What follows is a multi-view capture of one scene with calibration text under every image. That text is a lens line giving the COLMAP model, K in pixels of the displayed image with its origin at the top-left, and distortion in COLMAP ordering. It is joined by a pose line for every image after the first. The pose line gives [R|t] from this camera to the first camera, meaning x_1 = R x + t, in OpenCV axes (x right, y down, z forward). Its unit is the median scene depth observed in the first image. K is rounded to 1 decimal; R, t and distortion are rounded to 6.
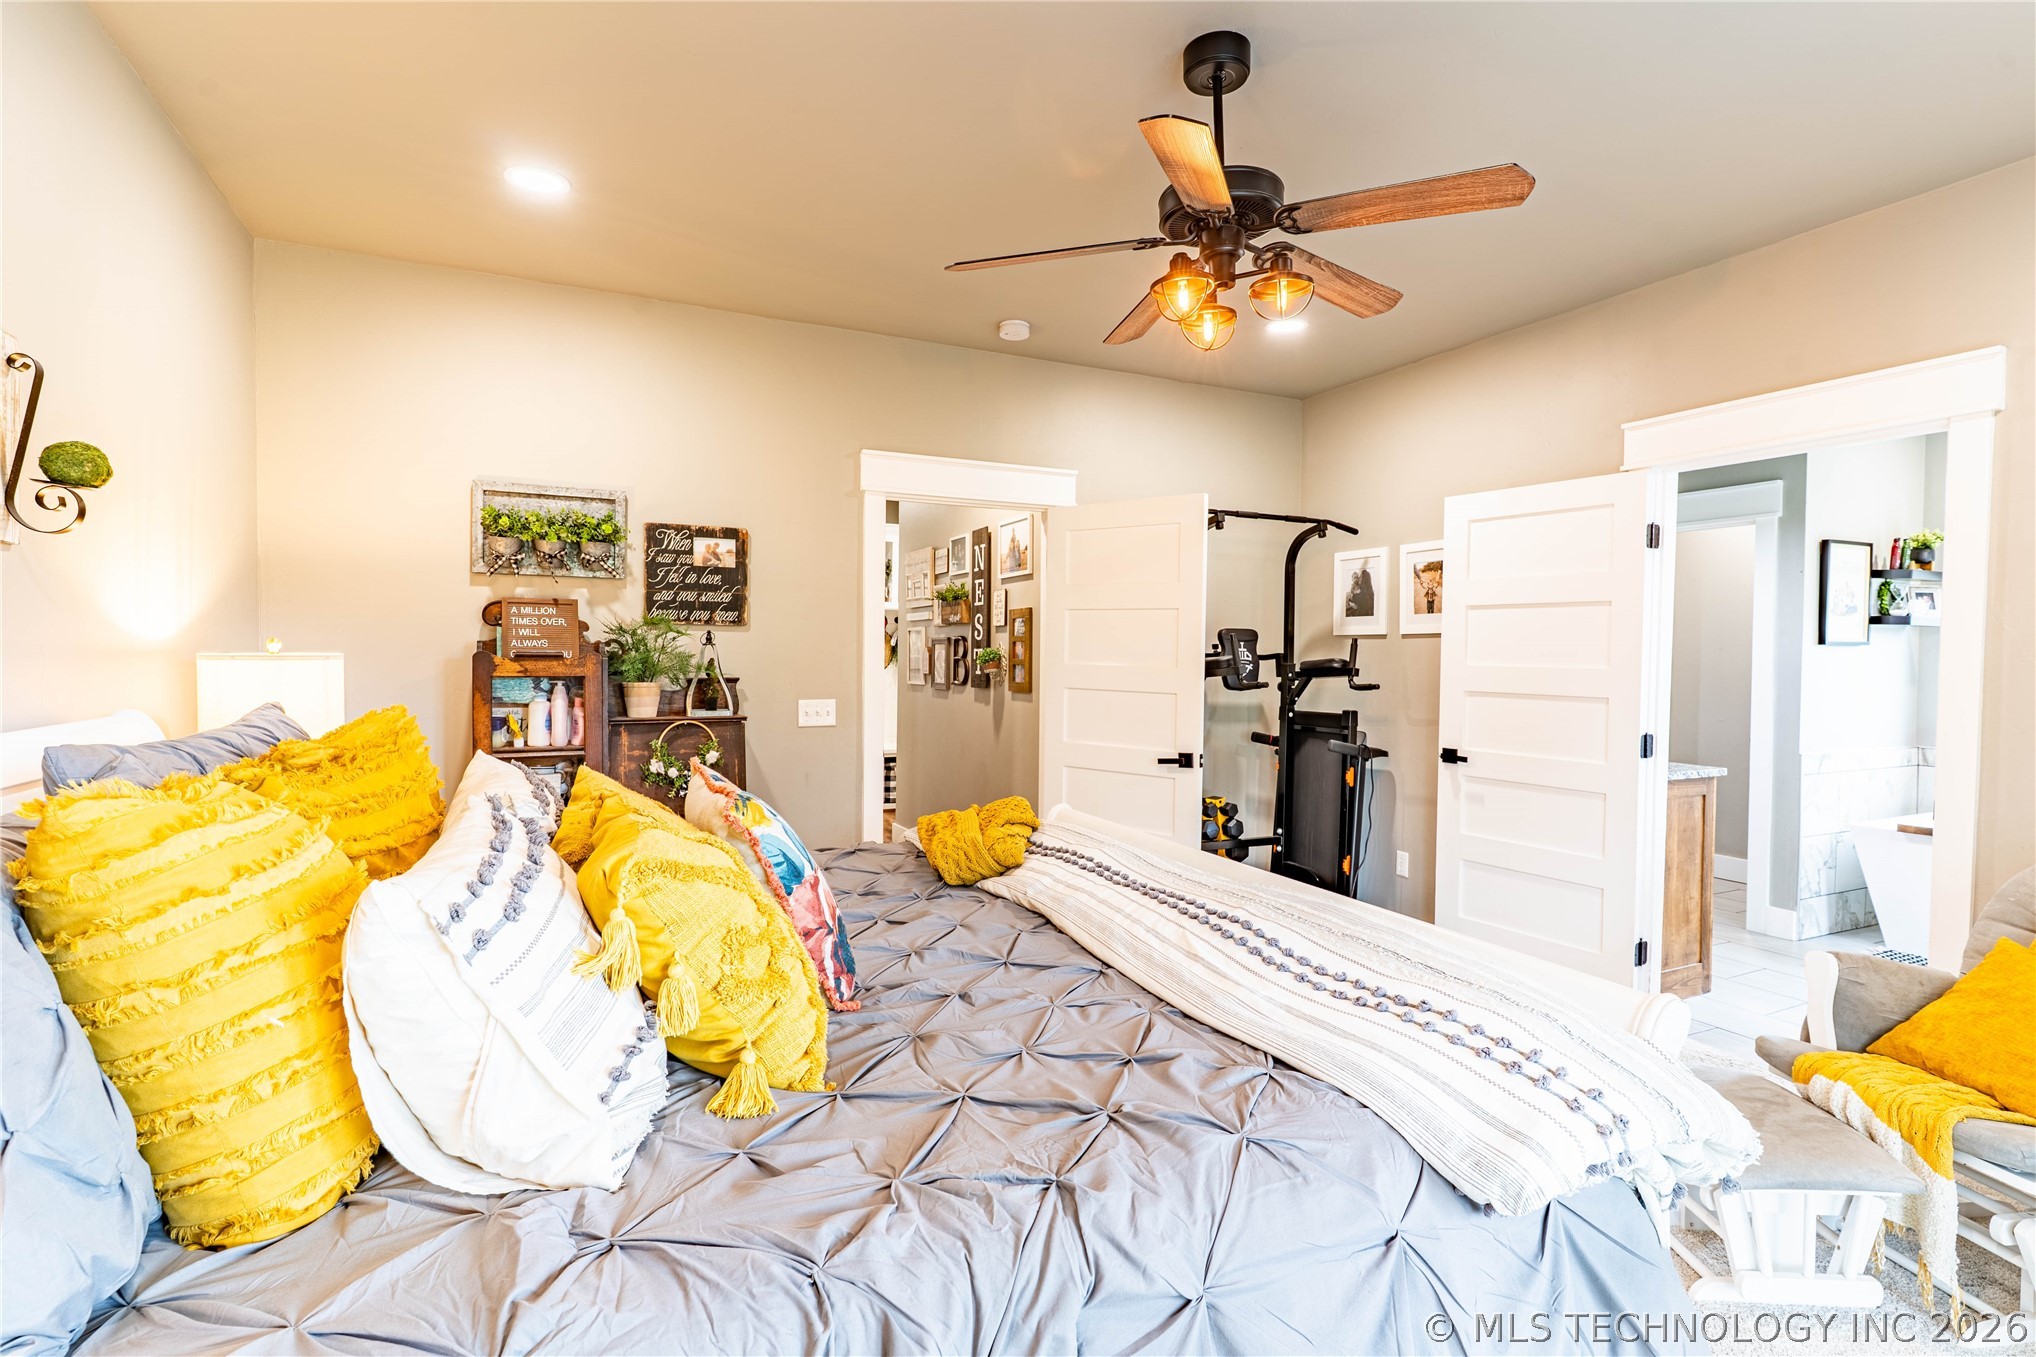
lens RADIAL K [[973.7, 0, 1016.7], [0, 973.7, 674.3], [0, 0, 1]] dist [0.006628, -0.000879]
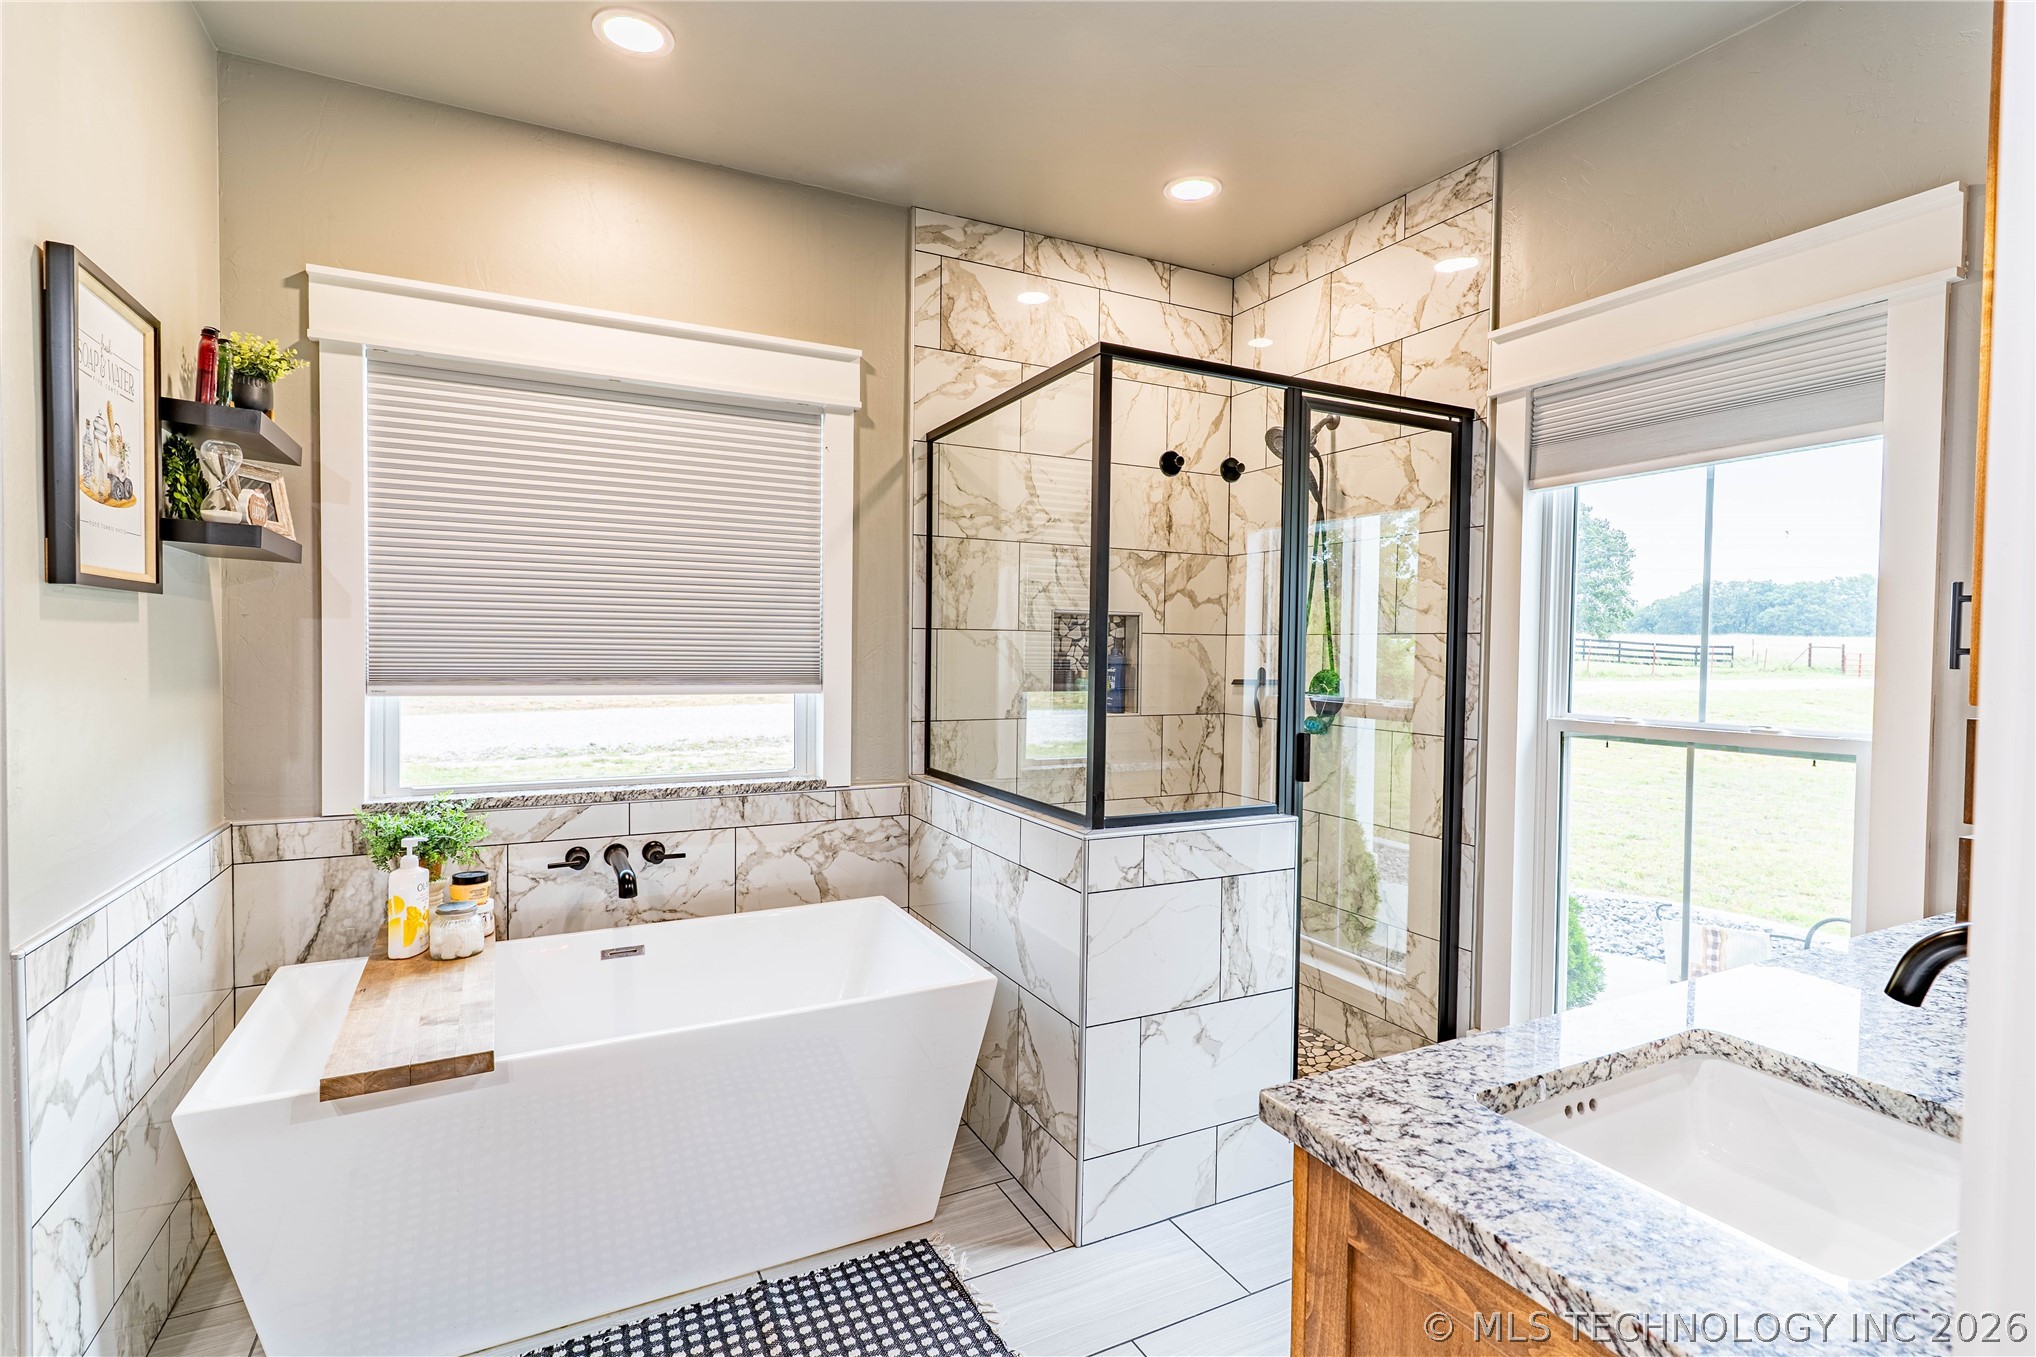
lens RADIAL K [[973.7, 0, 1021.8], [0, 973.7, 674.8], [0, 0, 1]] dist [0.006628, -0.000879]
pose [[-0.013879, -0.028178, 0.999507, 0.484885], [0.012102, 0.999525, 0.028347, -0.004965], [-0.999830, 0.012490, -0.013532, 0.670142]]
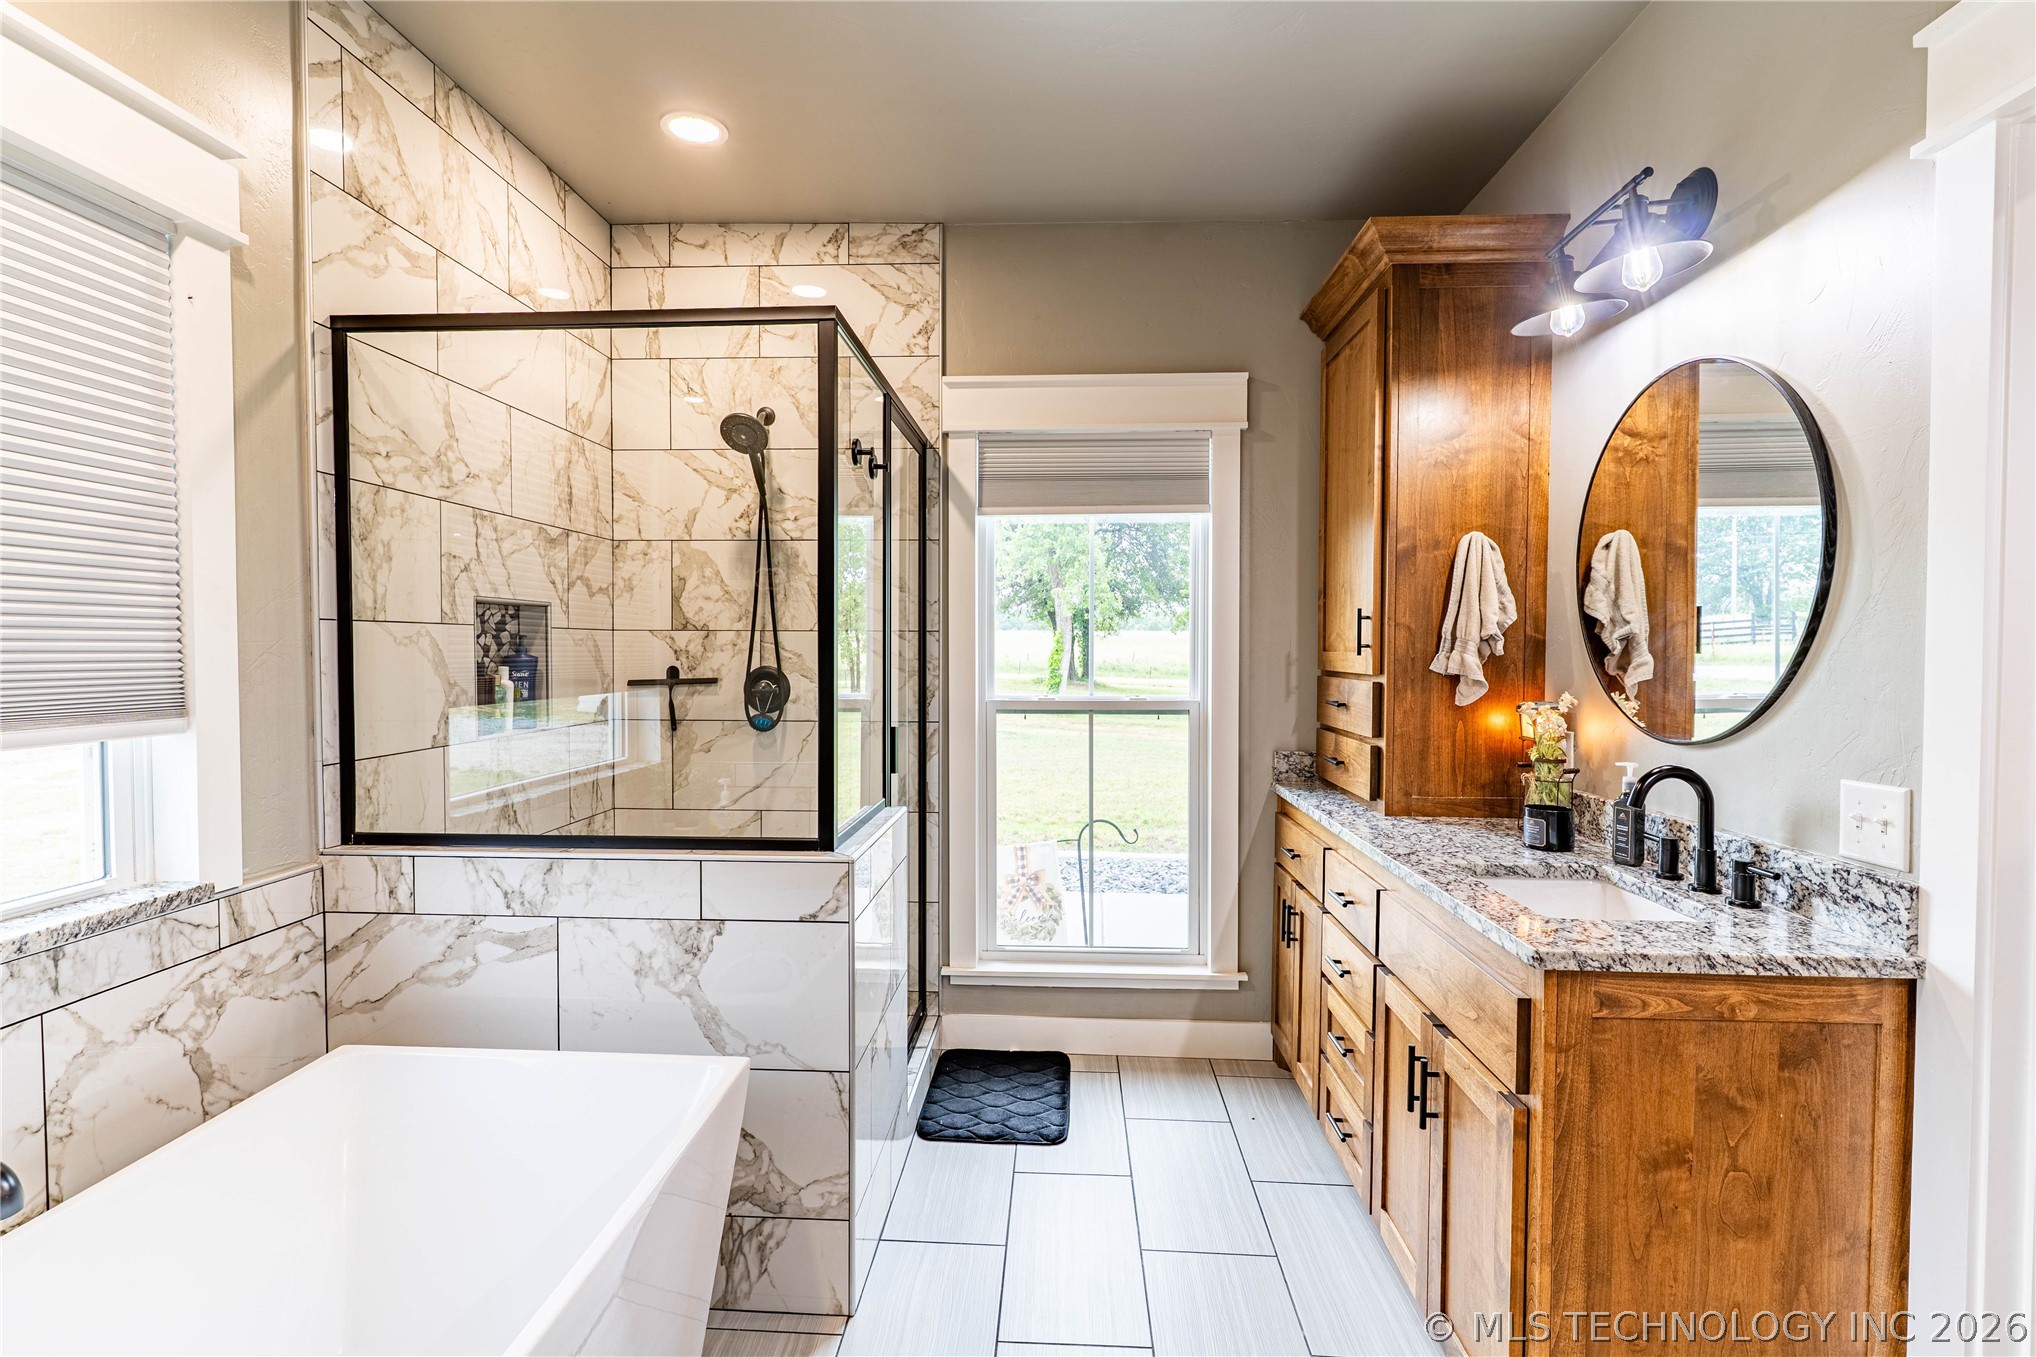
lens RADIAL K [[973.7, 0, 1017.1], [0, 973.7, 674.5], [0, 0, 1]] dist [0.006628, -0.000879]
pose [[-0.872193, -0.016612, 0.488879, 0.772275], [0.008946, 0.998714, 0.049897, -0.017133], [-0.489080, 0.047893, -0.870923, 1.092299]]
